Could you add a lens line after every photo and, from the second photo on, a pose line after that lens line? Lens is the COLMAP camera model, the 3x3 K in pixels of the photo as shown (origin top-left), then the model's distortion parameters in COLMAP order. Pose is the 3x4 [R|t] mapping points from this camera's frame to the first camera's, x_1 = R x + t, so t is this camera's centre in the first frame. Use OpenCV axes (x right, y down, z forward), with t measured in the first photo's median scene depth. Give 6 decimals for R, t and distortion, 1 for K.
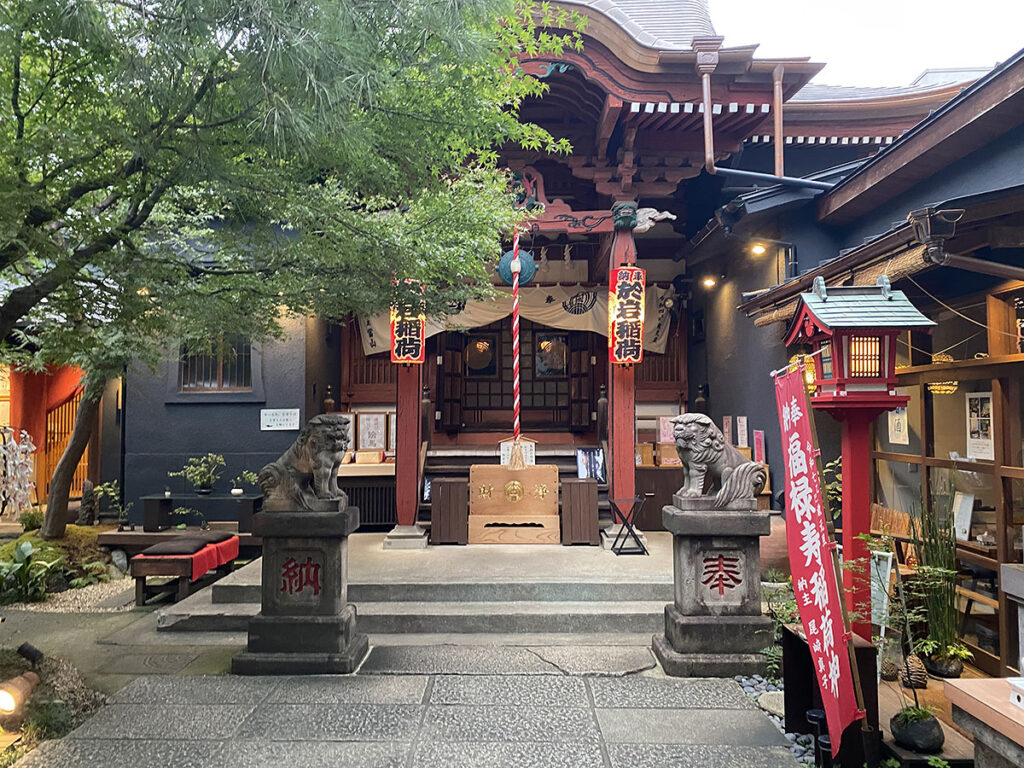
lens RADIAL K [[786.7, 0, 512.0], [0, 786.7, 384.0], [0, 0, 1]] dist [0.049515, -0.065439]
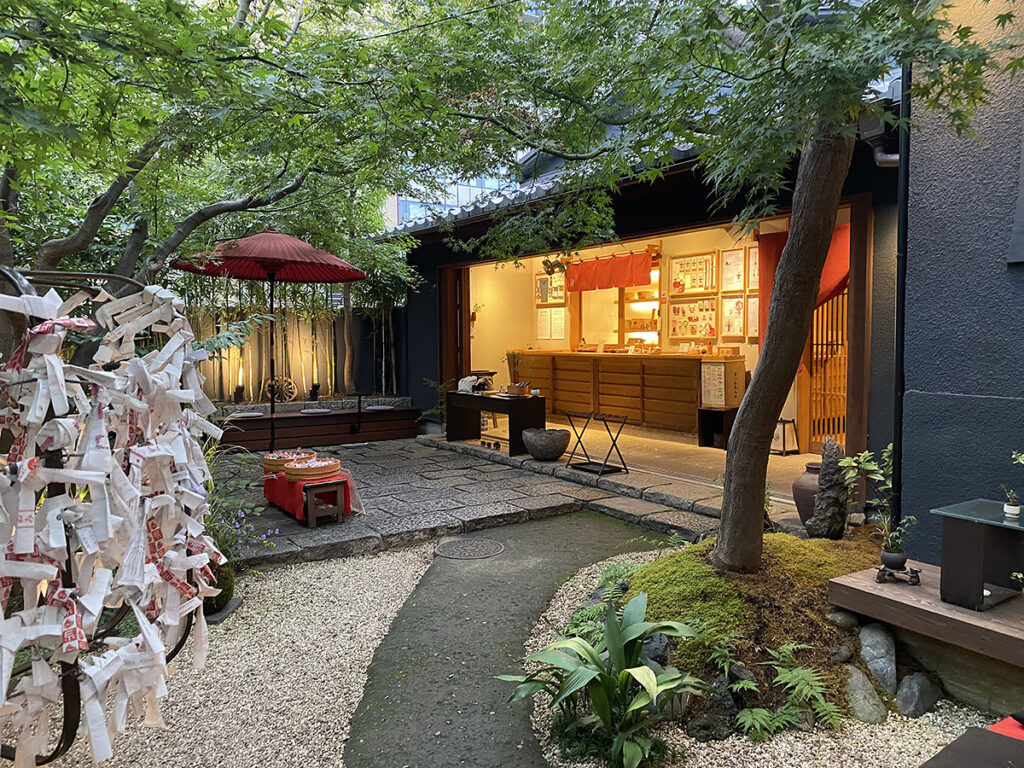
lens RADIAL K [[786.7, 0, 512.0], [0, 786.7, 384.0], [0, 0, 1]] dist [0.049515, -0.065439]
pose [[0.564083, 0.052141, -0.824070, -0.276796], [0.030990, 0.995964, 0.084230, 0.045610], [0.825136, -0.073050, 0.560191, 0.635042]]
